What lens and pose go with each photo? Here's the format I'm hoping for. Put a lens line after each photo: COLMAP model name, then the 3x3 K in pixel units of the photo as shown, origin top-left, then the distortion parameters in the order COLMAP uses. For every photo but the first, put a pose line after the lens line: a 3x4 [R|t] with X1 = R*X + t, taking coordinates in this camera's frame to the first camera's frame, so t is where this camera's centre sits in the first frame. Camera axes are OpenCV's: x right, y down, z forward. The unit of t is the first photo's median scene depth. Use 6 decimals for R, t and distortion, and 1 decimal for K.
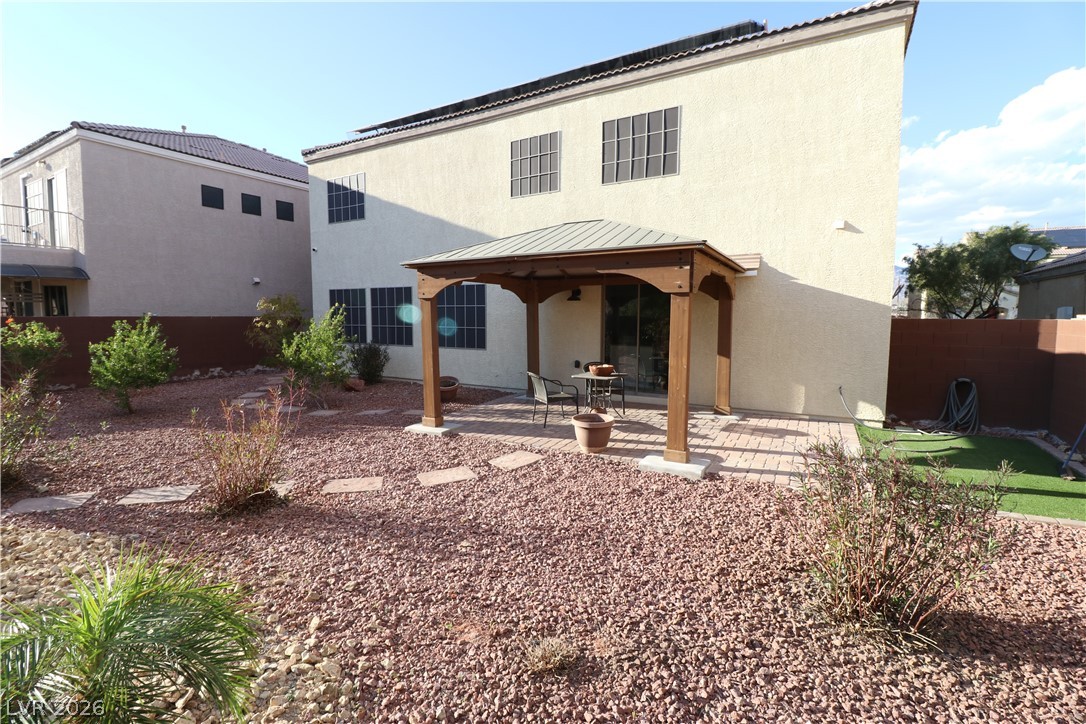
lens RADIAL K [[507.1, 0, 546.6], [0, 507.1, 359.3], [0, 0, 1]] dist [-0.001038, -0.010194]
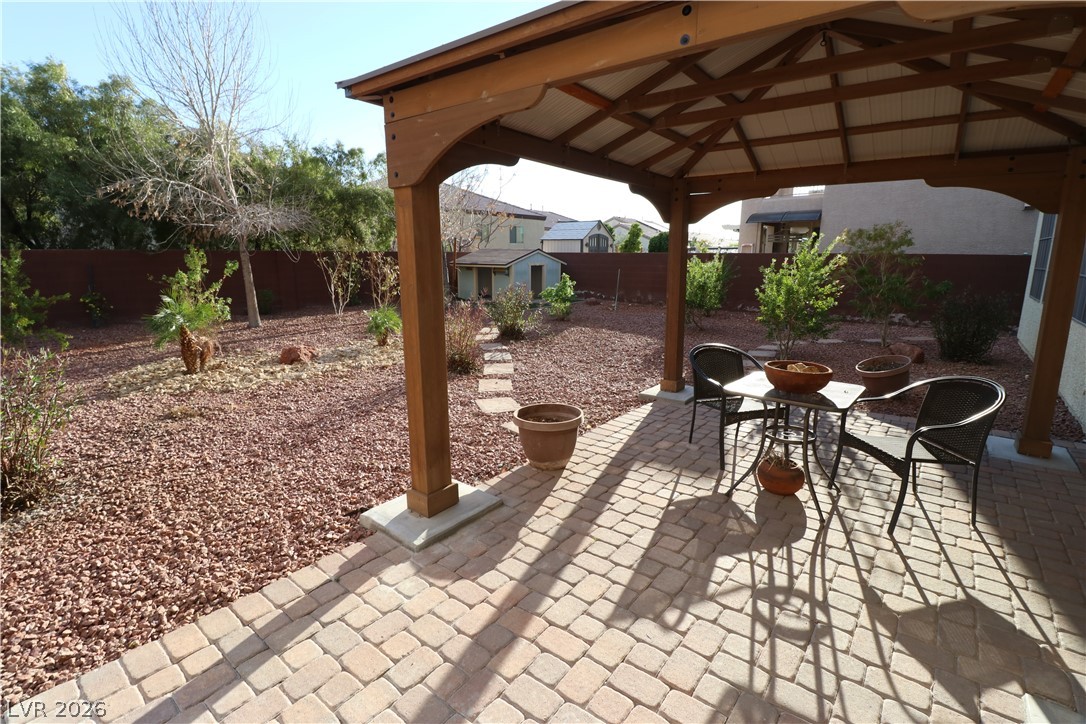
lens RADIAL K [[507.1, 0, 546.6], [0, 507.1, 359.3], [0, 0, 1]] dist [-0.001038, -0.010194]
pose [[-0.128132, 0.195863, -0.972224, 0.653938], [-0.092937, 0.973620, 0.208393, -0.069262], [0.987393, 0.117057, -0.106549, 1.023648]]
